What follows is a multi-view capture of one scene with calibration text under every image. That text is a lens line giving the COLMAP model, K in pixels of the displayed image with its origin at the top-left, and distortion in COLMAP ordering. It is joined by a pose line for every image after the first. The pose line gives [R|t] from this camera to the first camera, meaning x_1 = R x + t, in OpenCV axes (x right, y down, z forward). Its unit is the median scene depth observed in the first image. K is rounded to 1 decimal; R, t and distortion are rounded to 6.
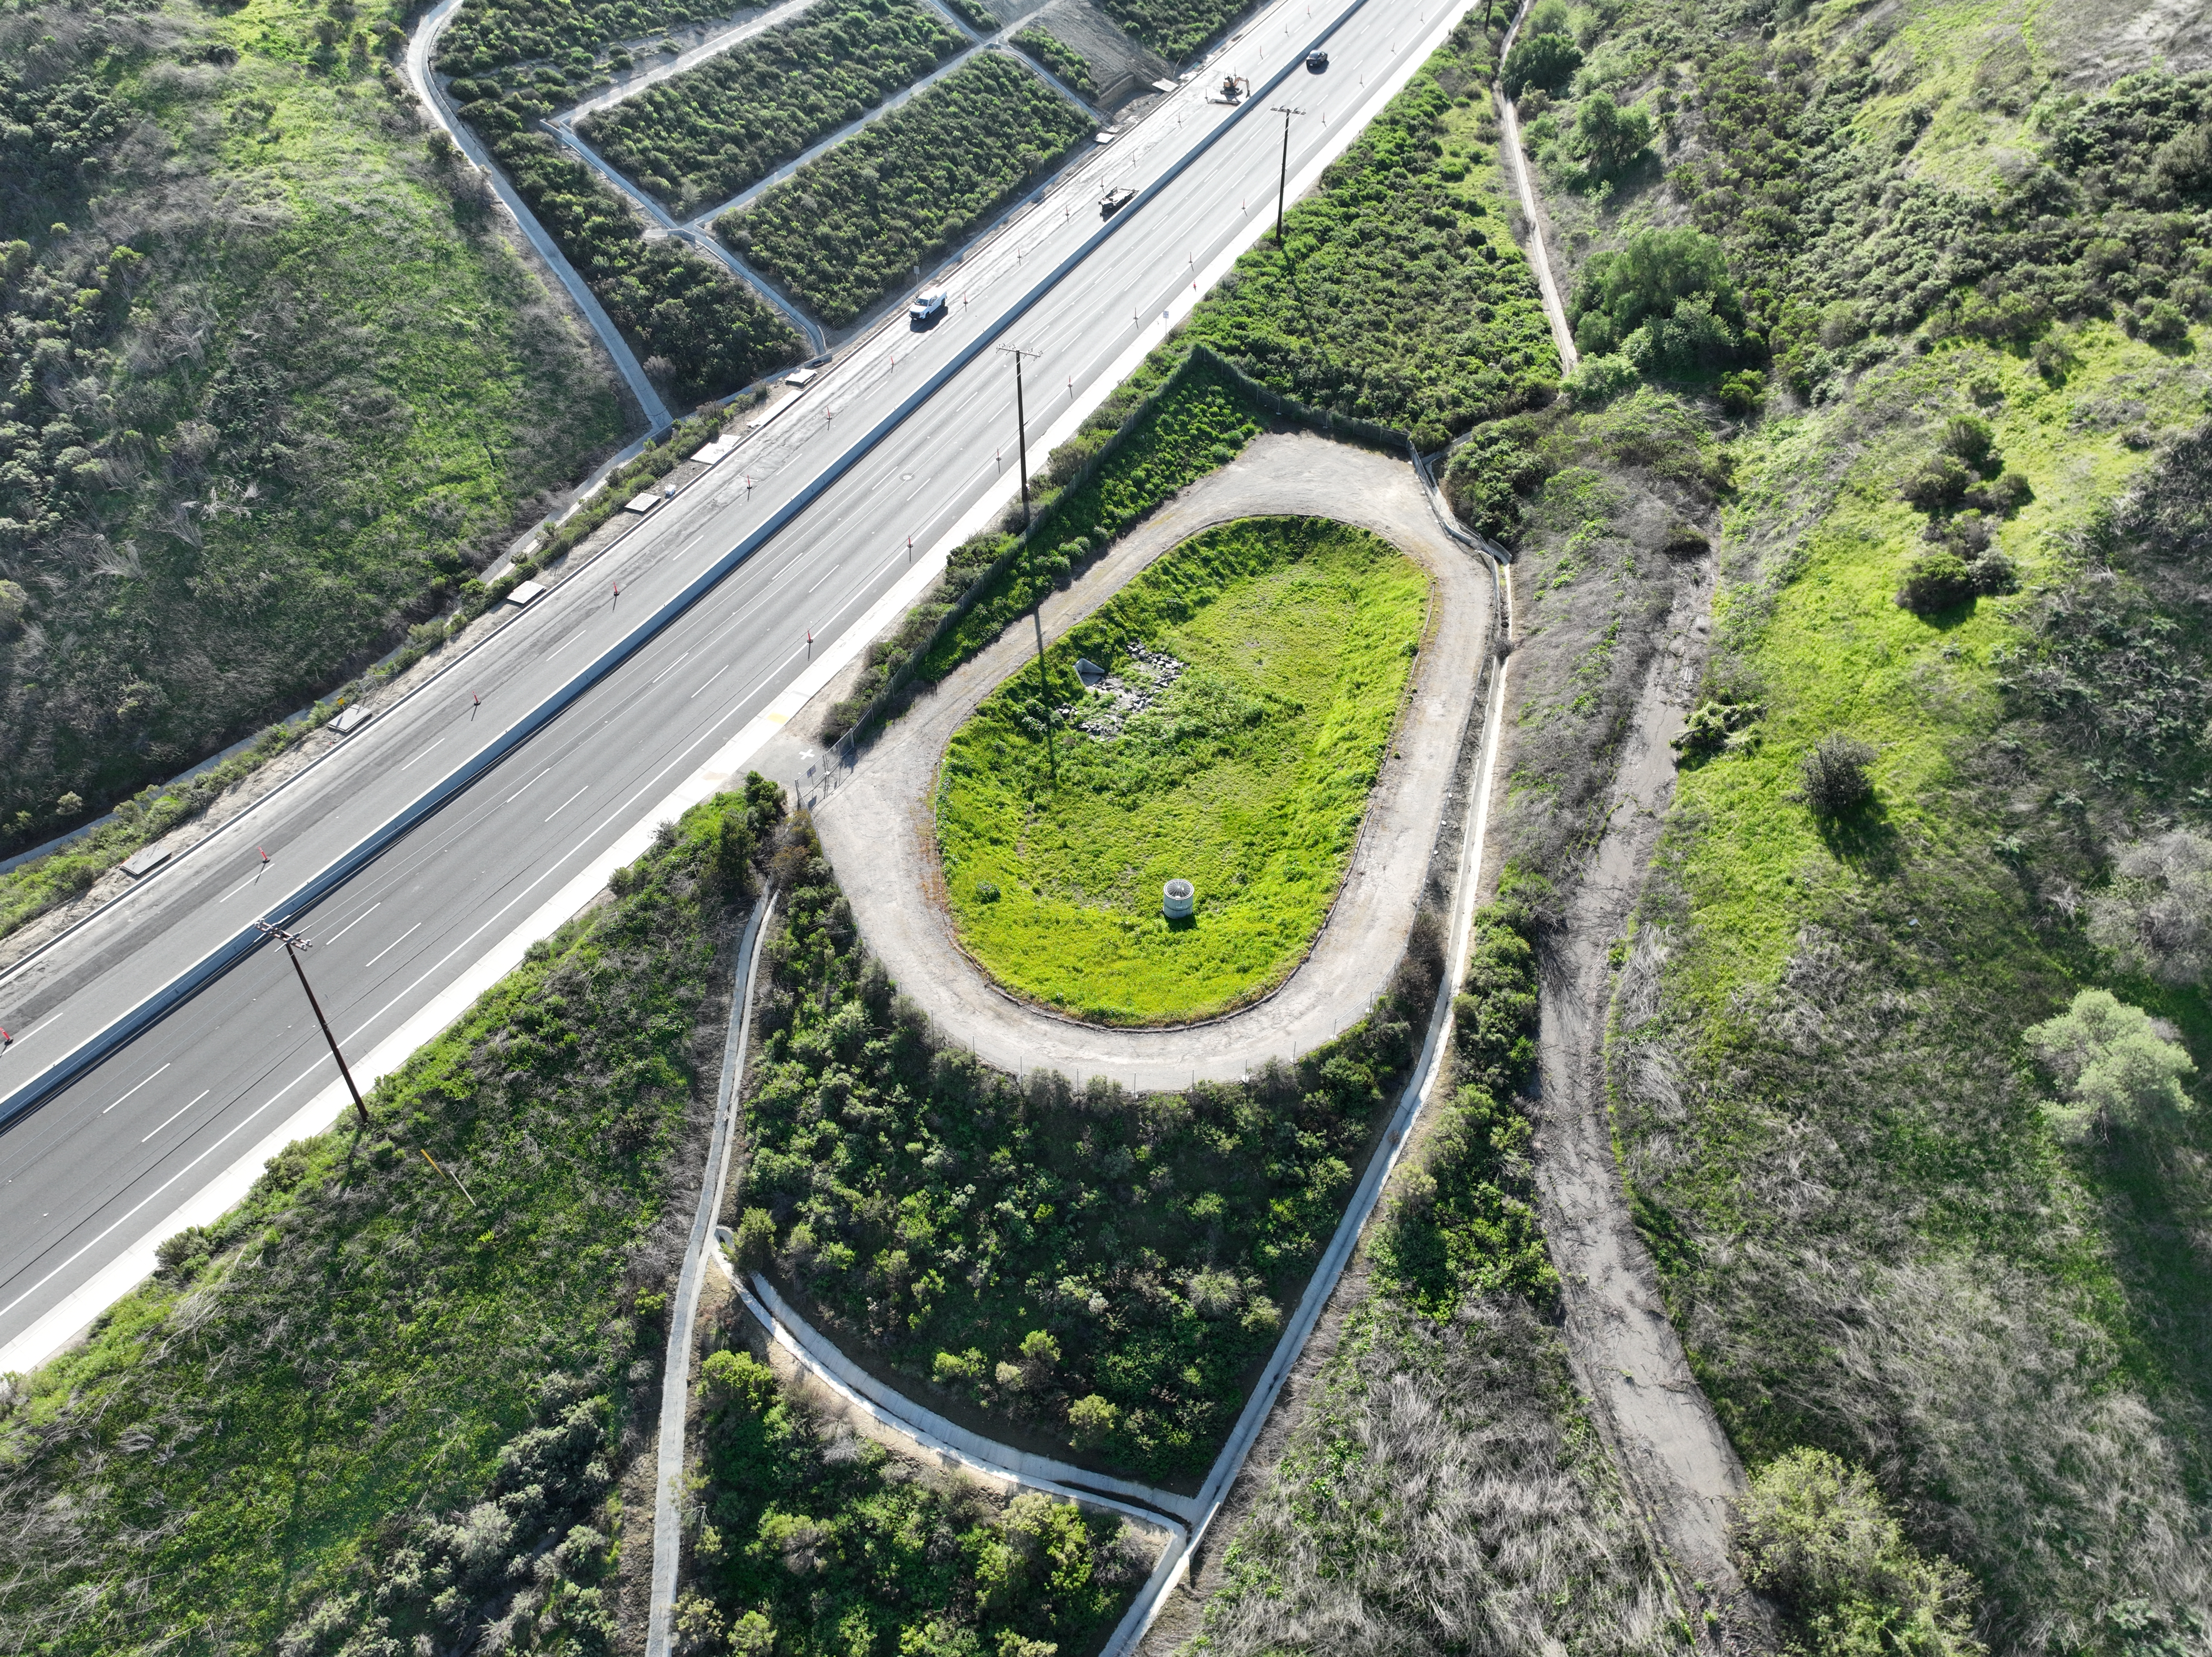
lens RADIAL K [[1549.7, 0, 1098.1], [0, 1549.7, 831.2], [0, 0, 1]] dist [-0.002914, 0.018490]
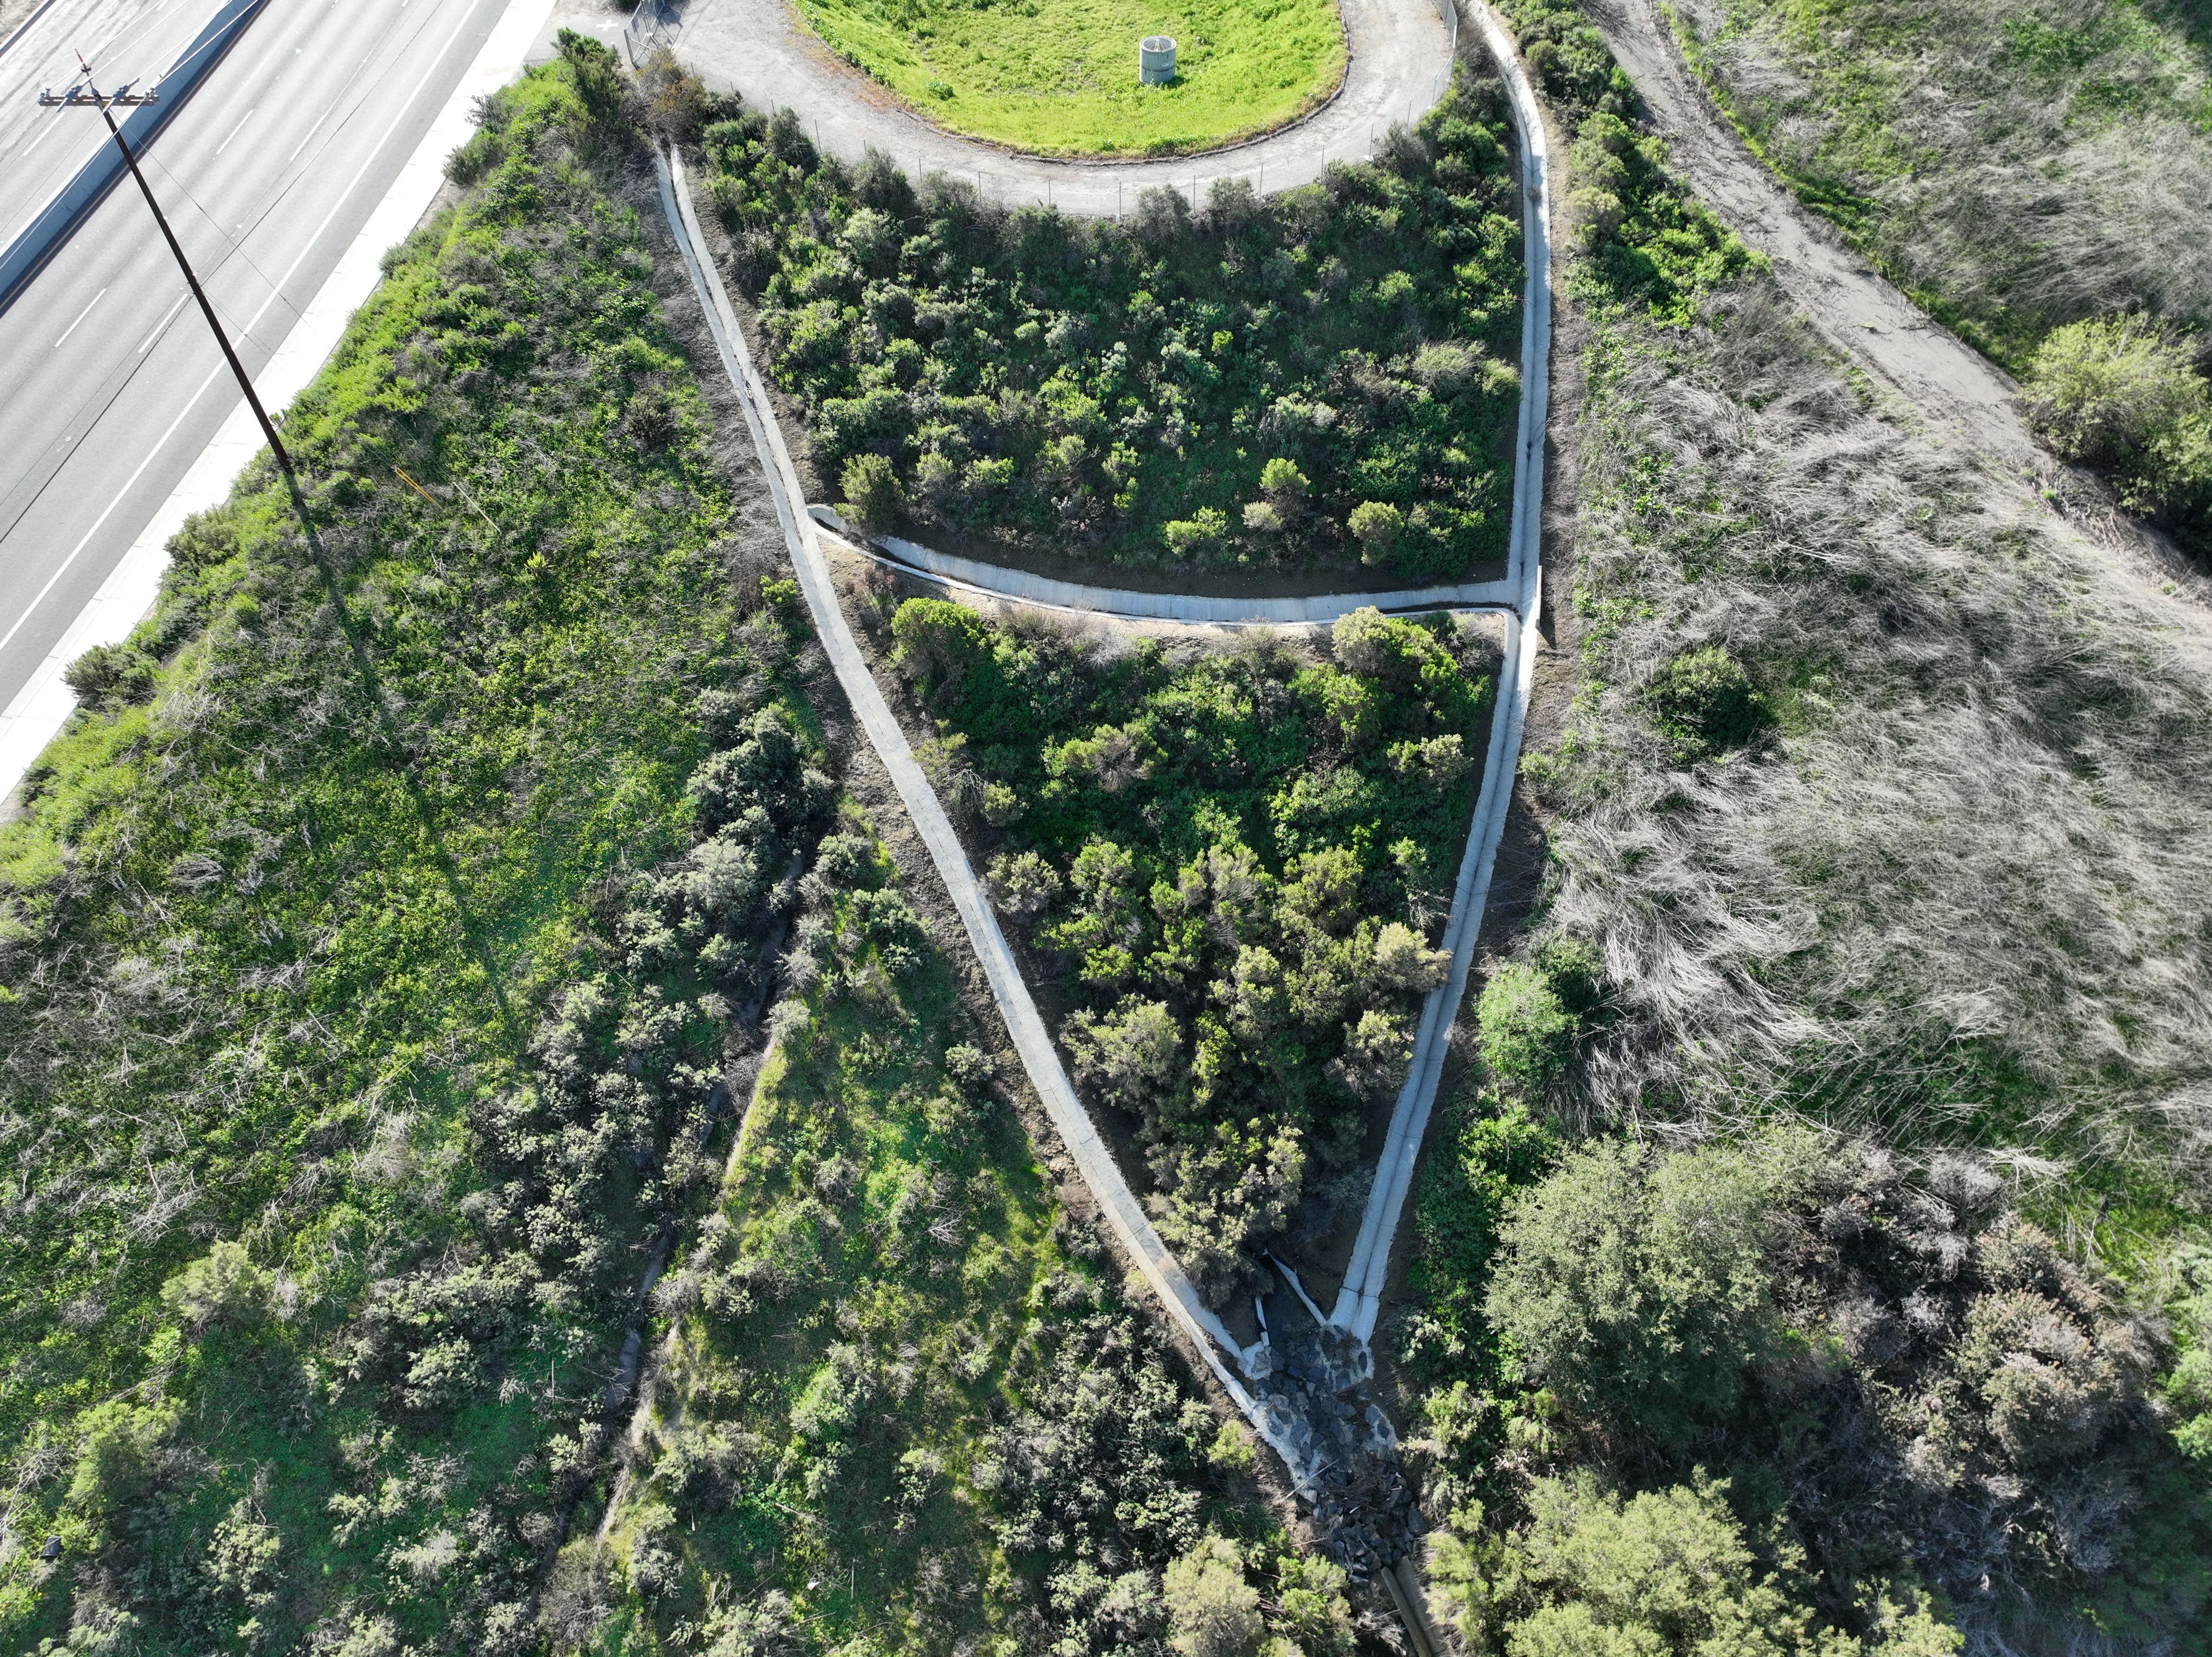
lens RADIAL K [[1549.7, 0, 1100.9], [0, 1549.7, 823.5], [0, 0, 1]] dist [-0.002914, 0.018490]
pose [[0.913991, -0.314686, 0.256111, -0.294563], [0.266625, 0.941640, 0.205490, 0.233414], [-0.305829, -0.119530, 0.944553, 0.174798]]
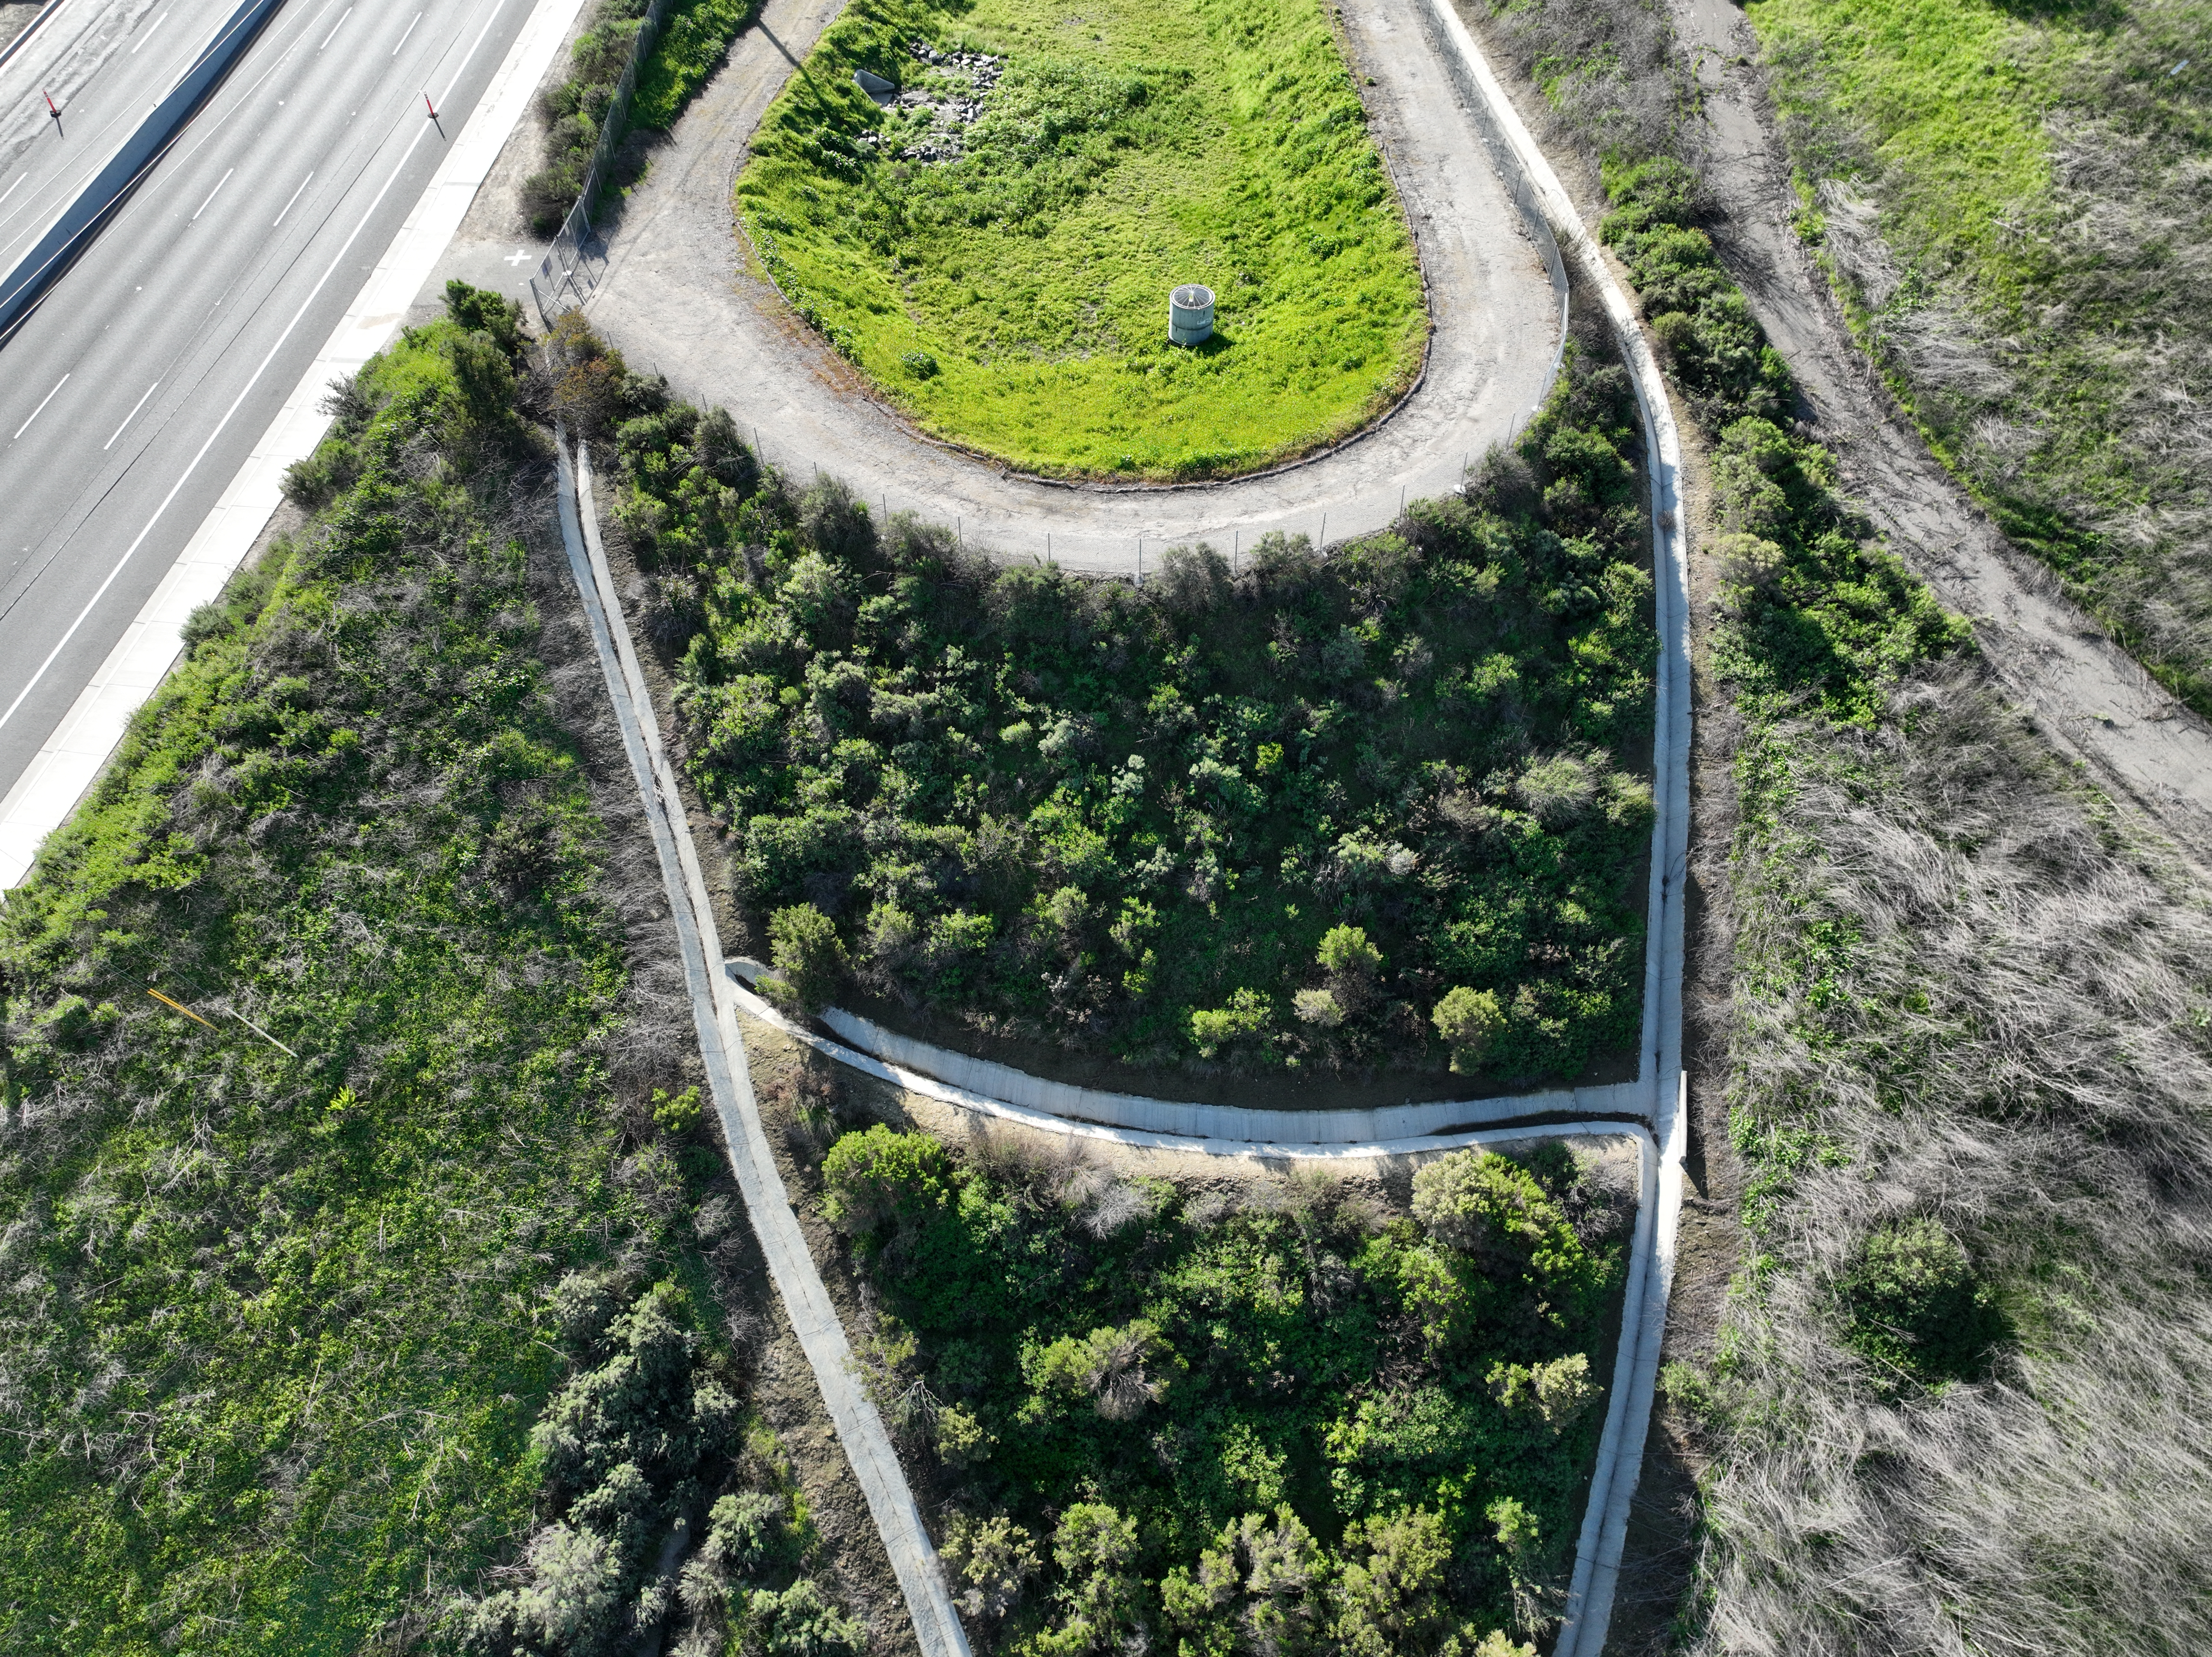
lens RADIAL K [[1549.7, 0, 1103.0], [0, 1549.7, 823.3], [0, 0, 1]] dist [-0.002914, 0.018490]
pose [[0.922495, -0.297359, 0.246131, -0.199258], [0.251390, 0.946677, 0.201509, 0.100863], [-0.292927, -0.124016, 0.948058, 0.333415]]
